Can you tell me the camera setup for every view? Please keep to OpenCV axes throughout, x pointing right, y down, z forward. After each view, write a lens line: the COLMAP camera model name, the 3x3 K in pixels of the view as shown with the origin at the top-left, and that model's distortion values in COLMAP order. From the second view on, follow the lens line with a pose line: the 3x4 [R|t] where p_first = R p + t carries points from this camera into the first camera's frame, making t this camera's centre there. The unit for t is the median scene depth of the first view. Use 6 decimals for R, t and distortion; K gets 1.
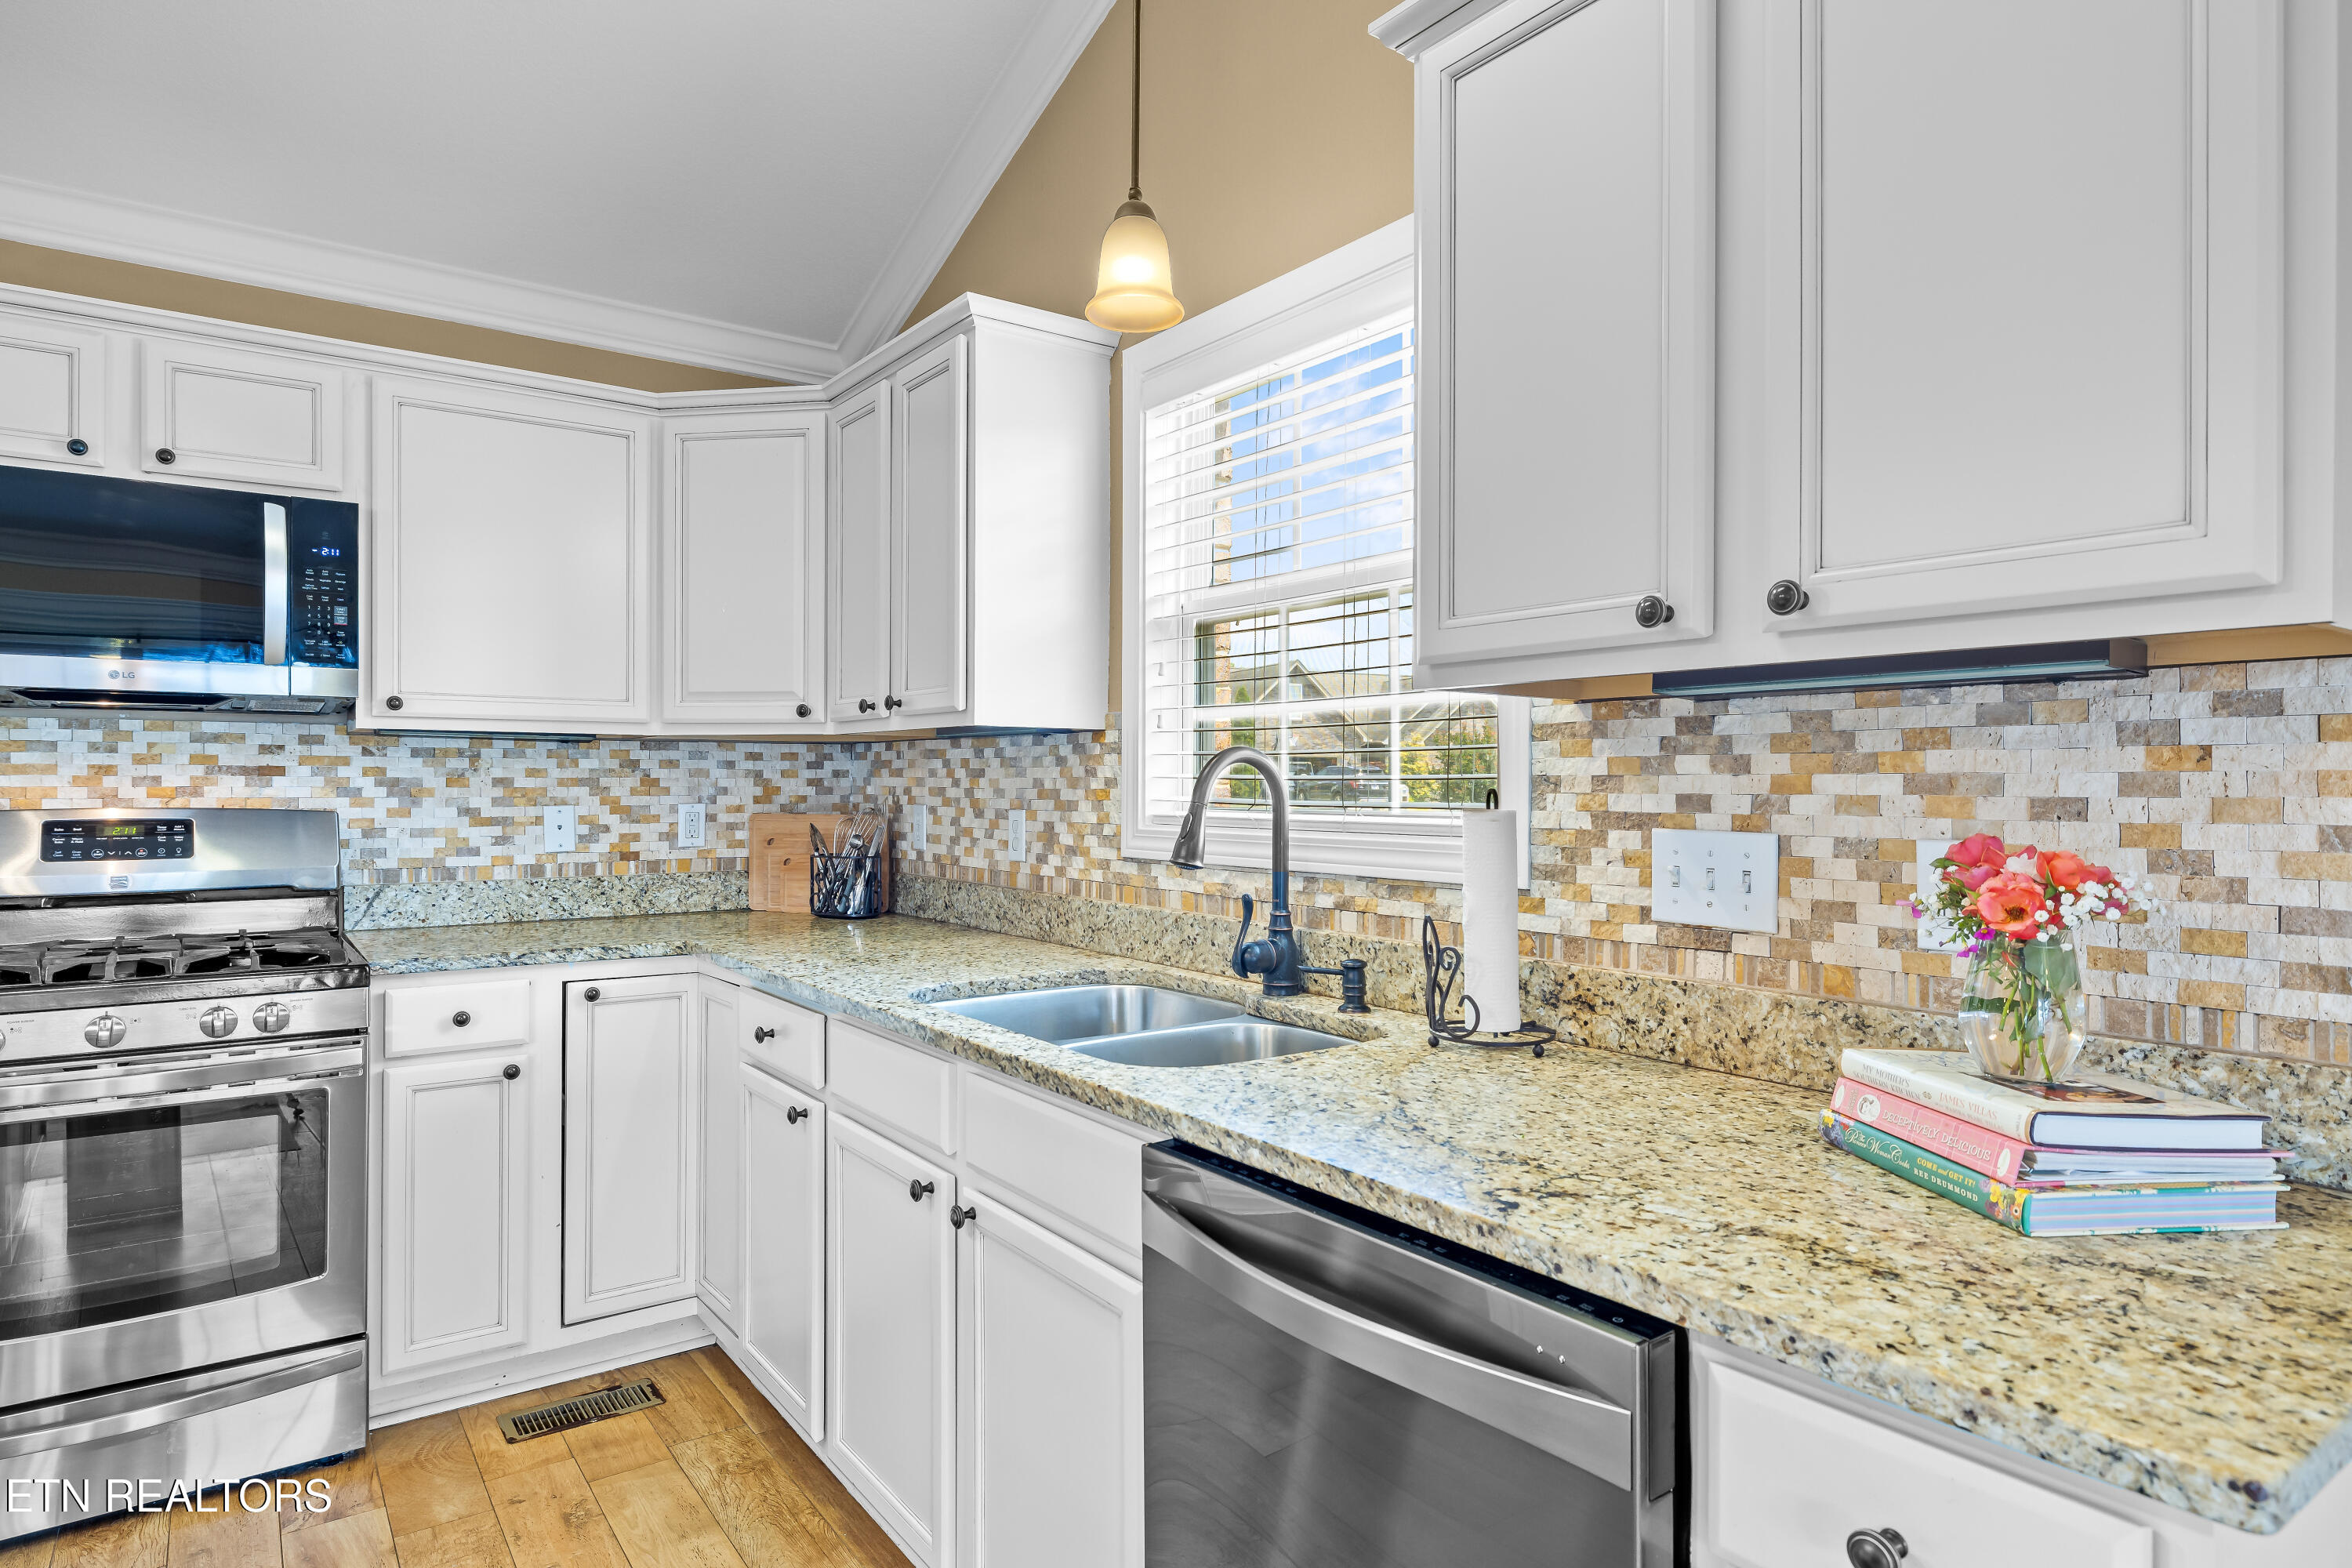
lens RADIAL K [[1320.3, 0, 1165.8], [0, 1320.3, 786.3], [0, 0, 1]] dist [-0.000378, -0.000543]
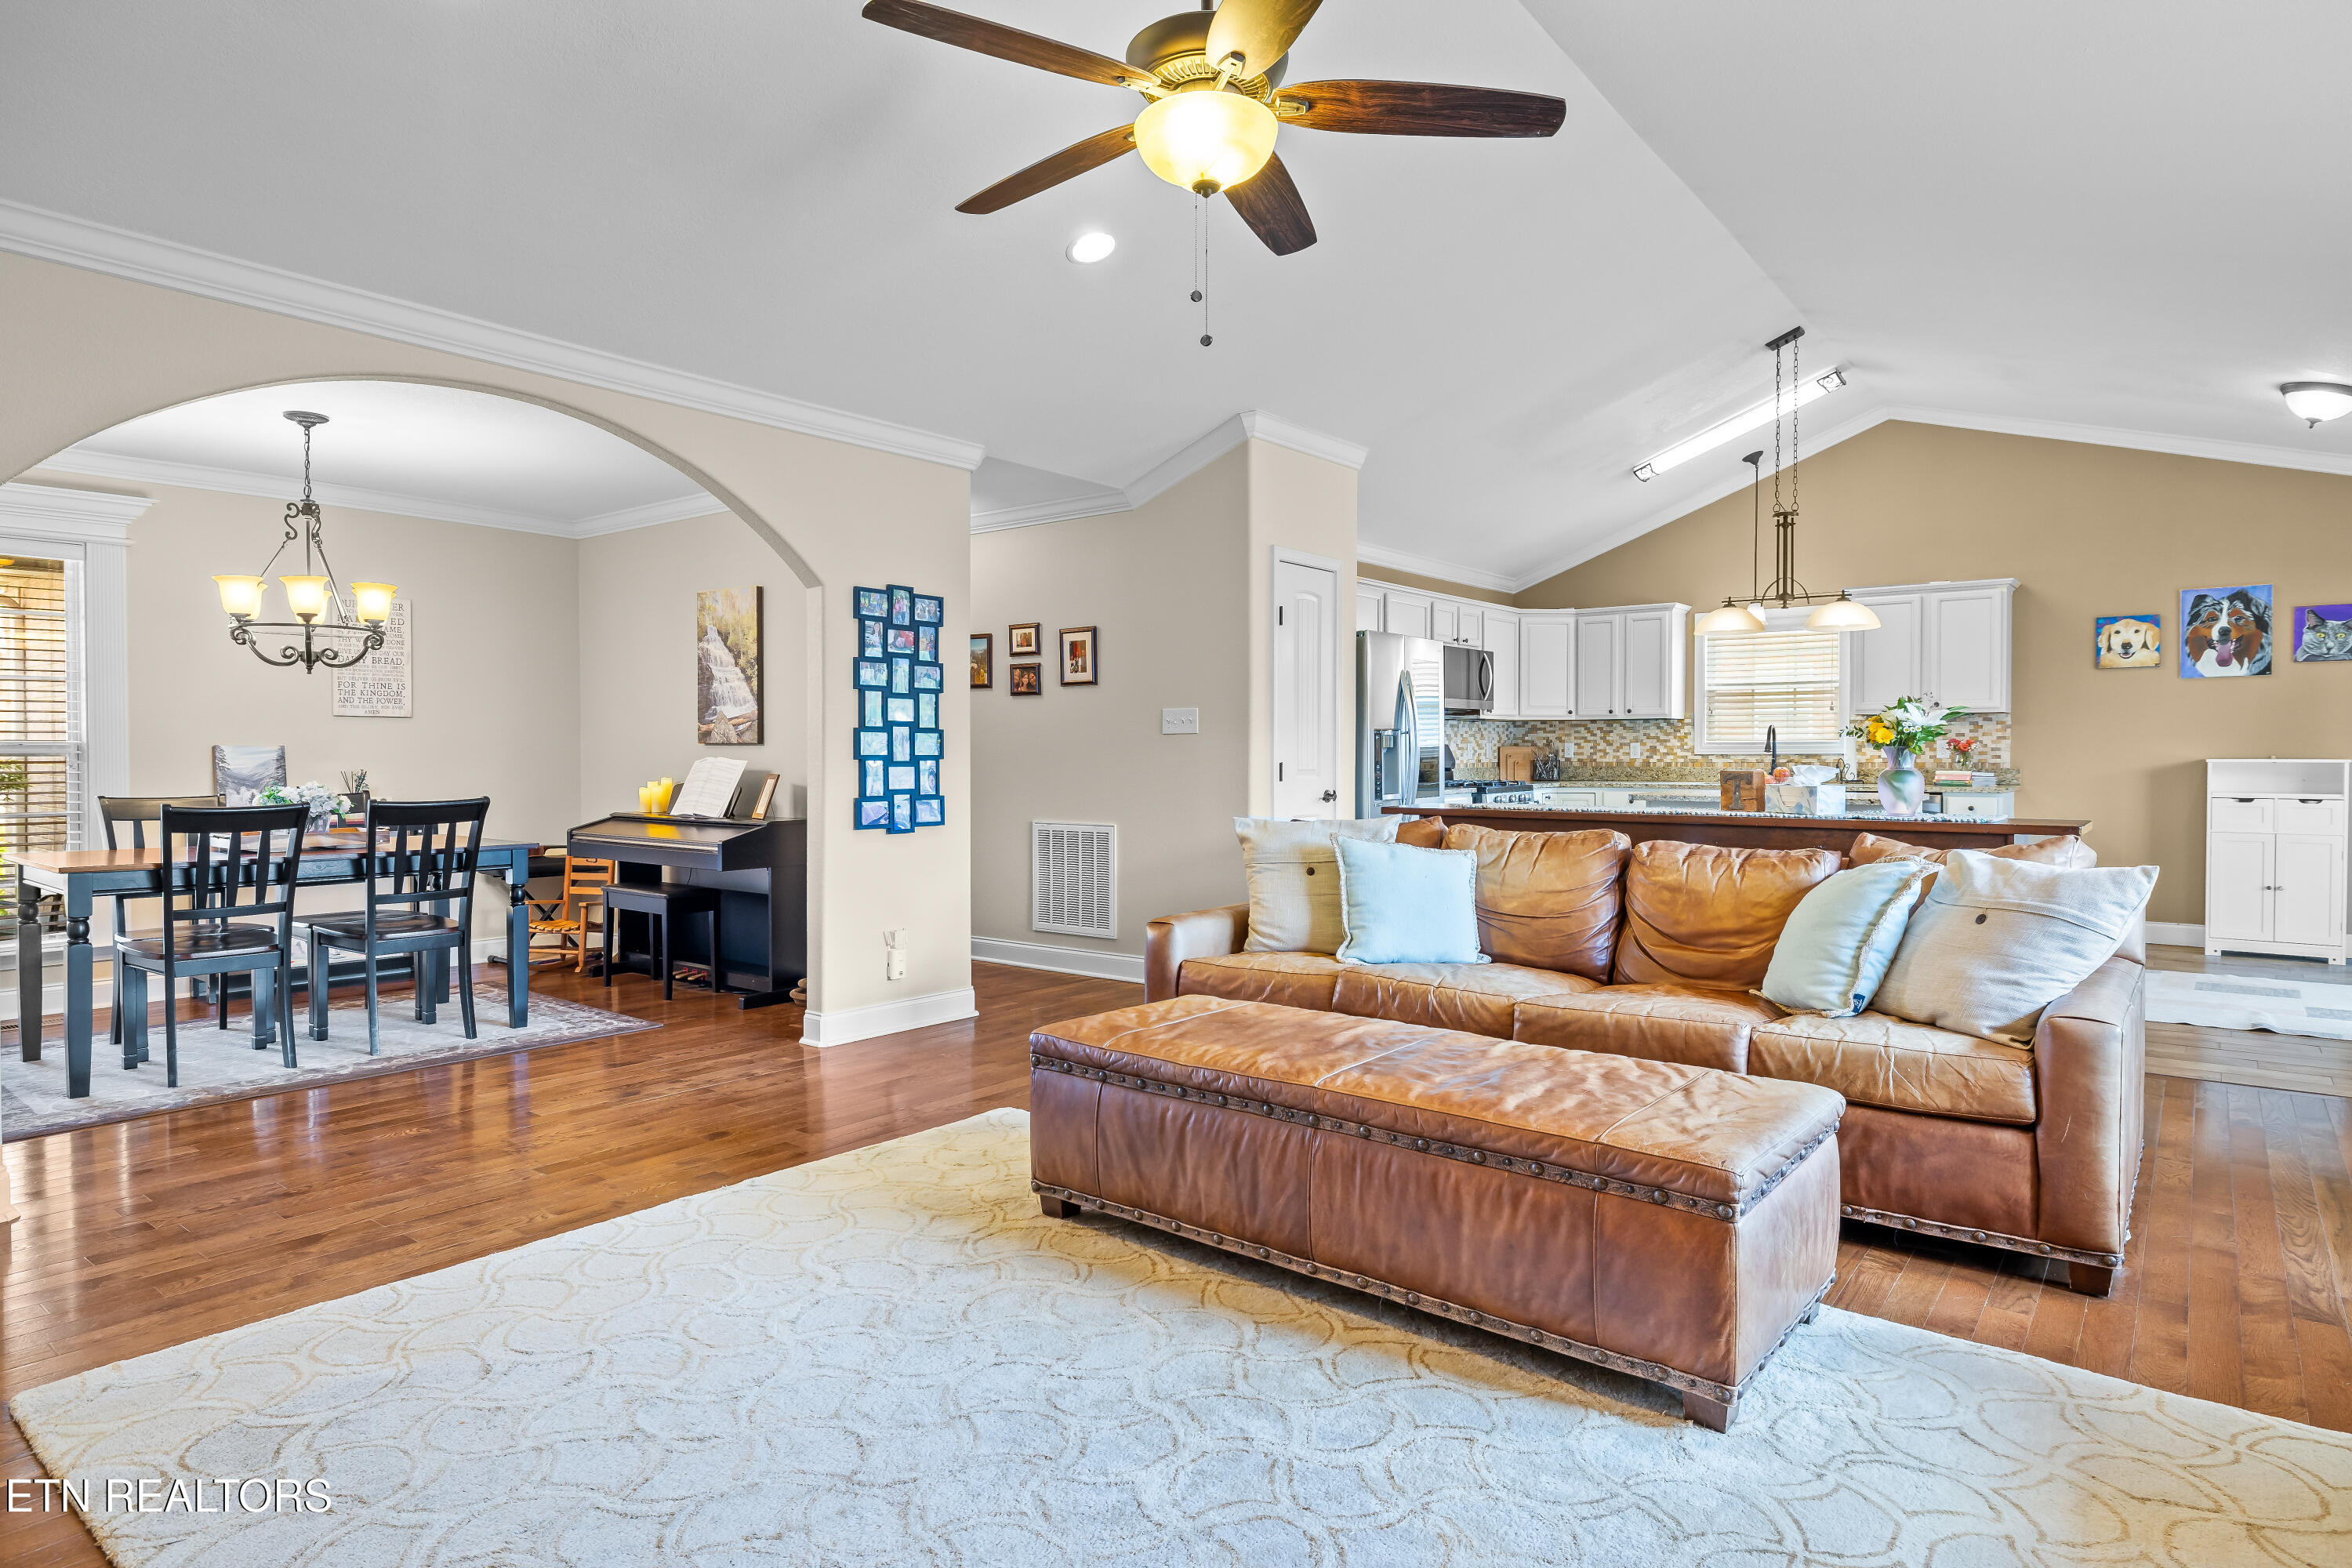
lens RADIAL K [[1301.9, 0, 1168.2], [0, 1301.9, 781.2], [0, 0, 1]] dist [-0.001593, -0.001544]
pose [[0.963022, -0.014396, 0.269039, -3.039406], [0.008240, 0.999678, 0.023997, 0.037913], [-0.269298, -0.020893, 0.962830, -2.608344]]
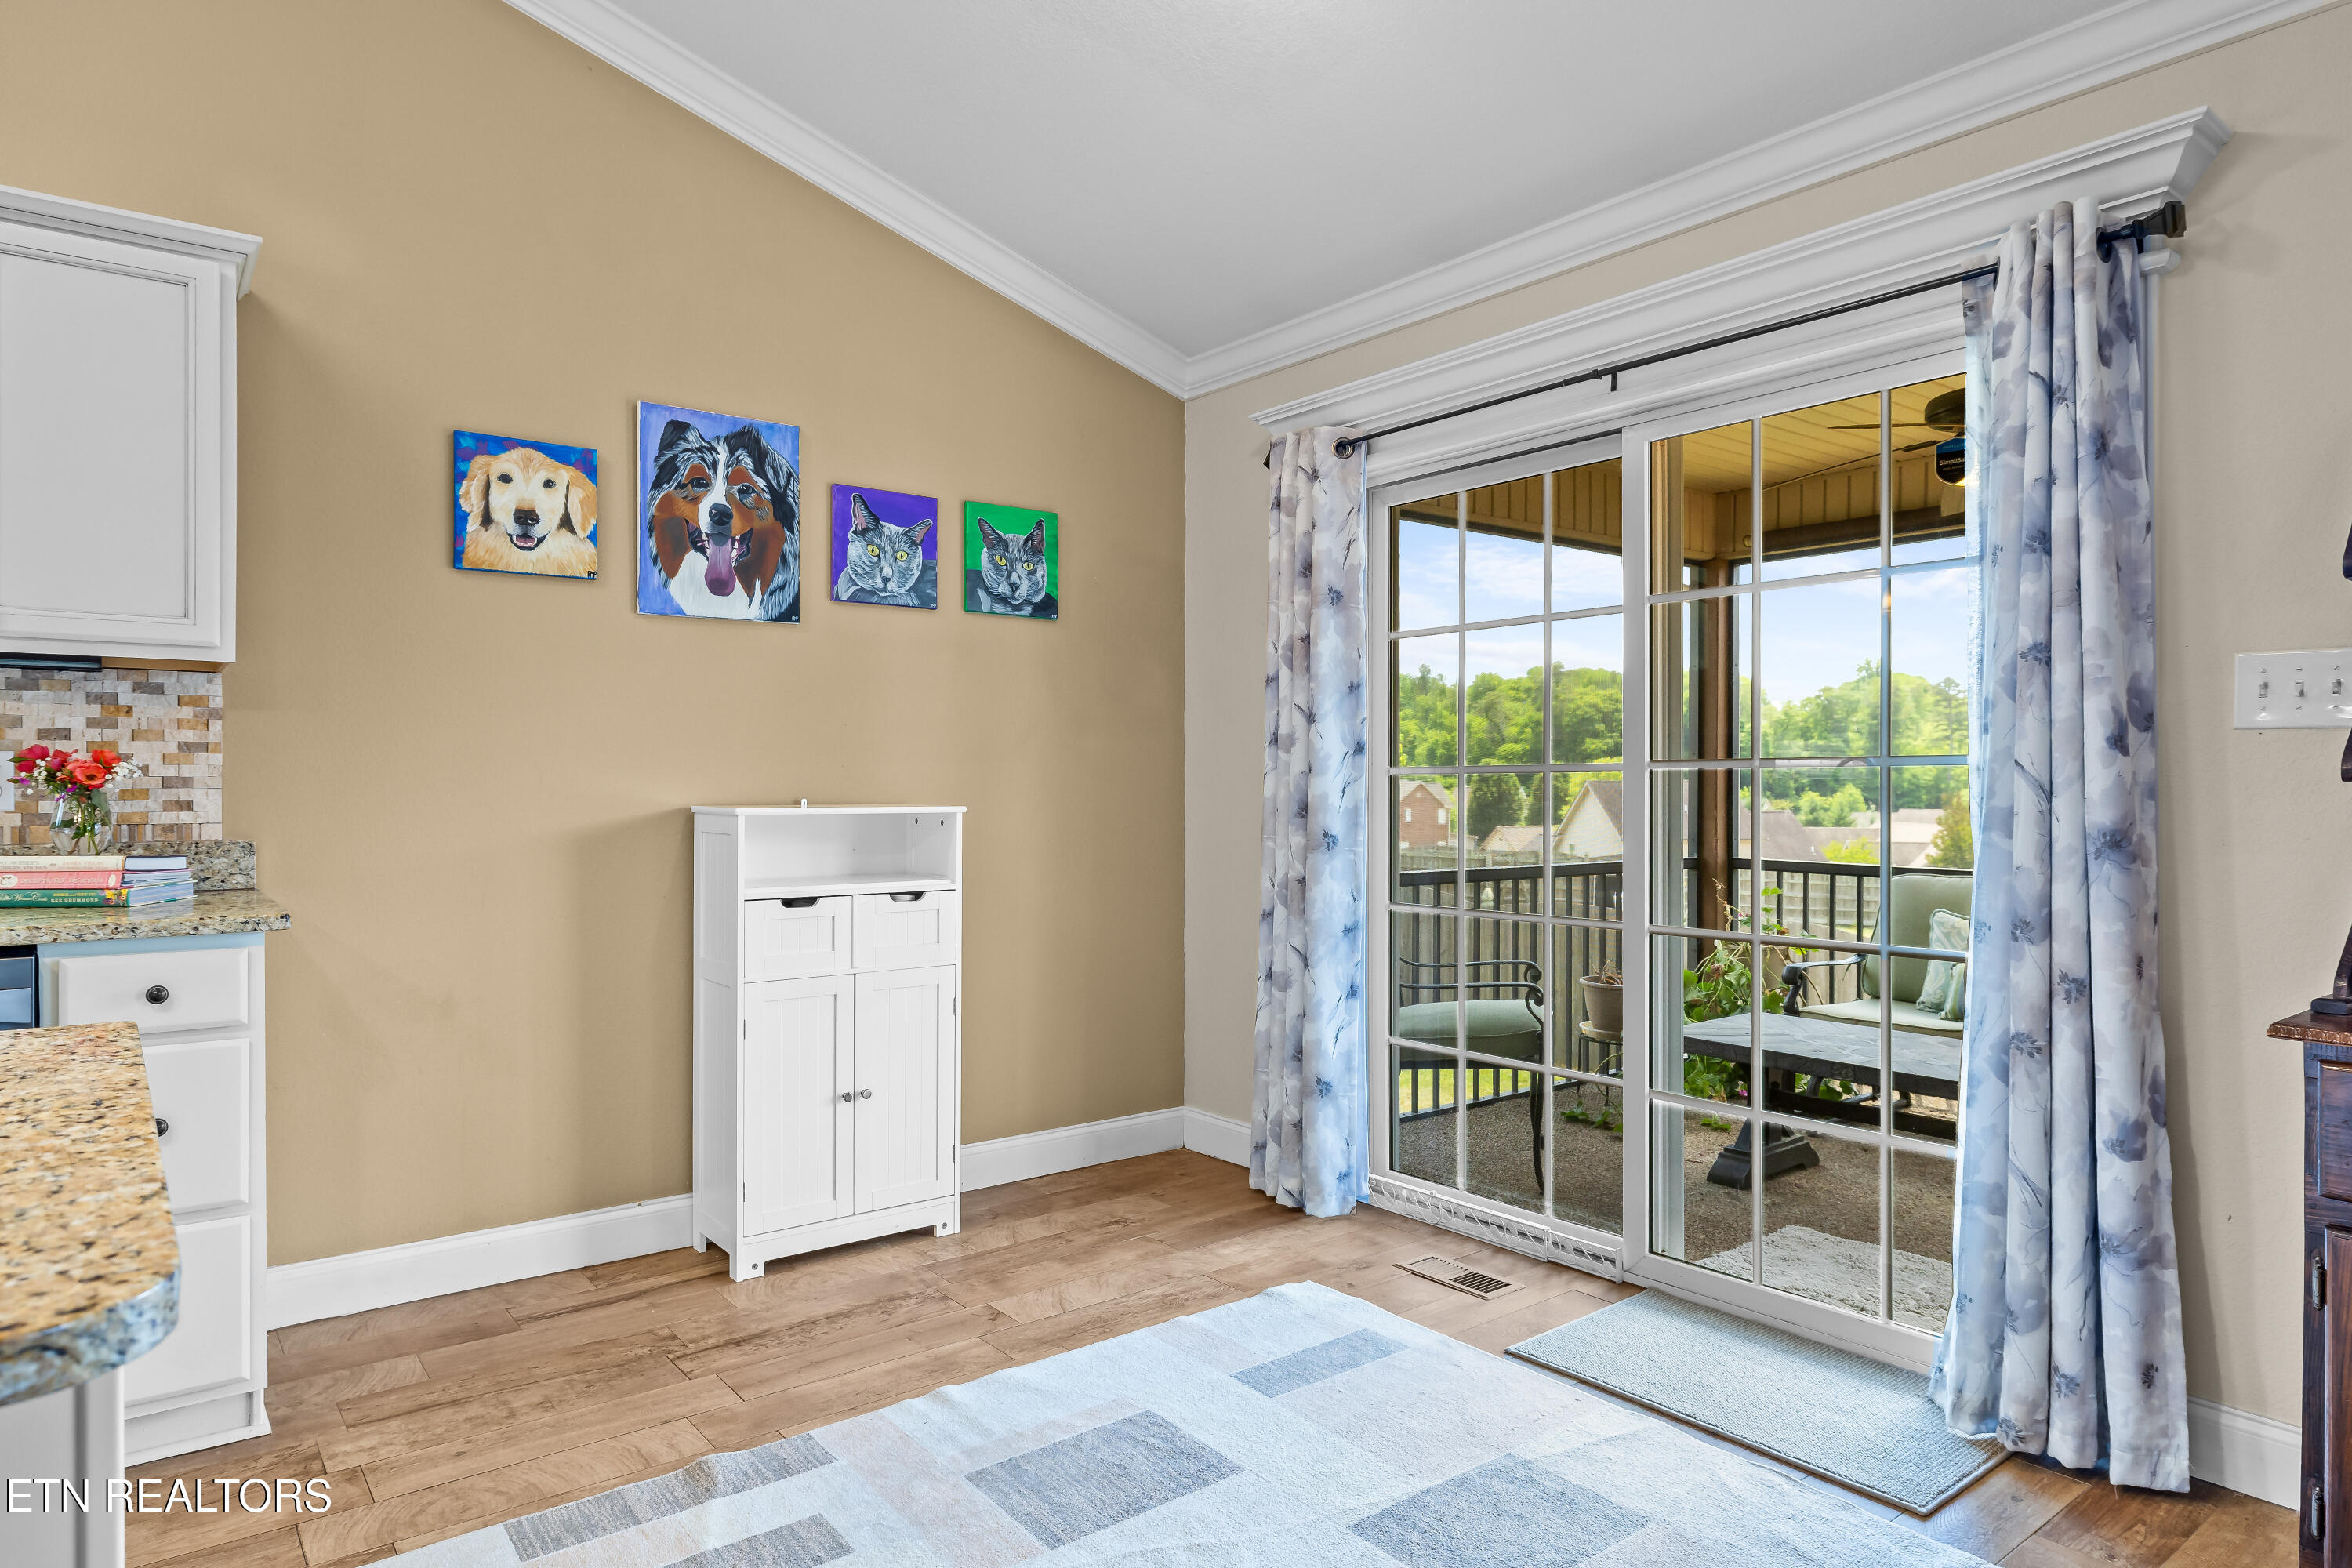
lens RADIAL K [[1390.2, 0, 1176.0], [0, 1390.2, 784.0], [0, 0, 1]] dist [-0.005312, 0.000559]
pose [[-0.038378, -0.004660, 0.999252, -0.929227], [-0.000180, 0.999989, 0.004656, 0.051829], [-0.999263, -0.000001, -0.038379, -0.384044]]
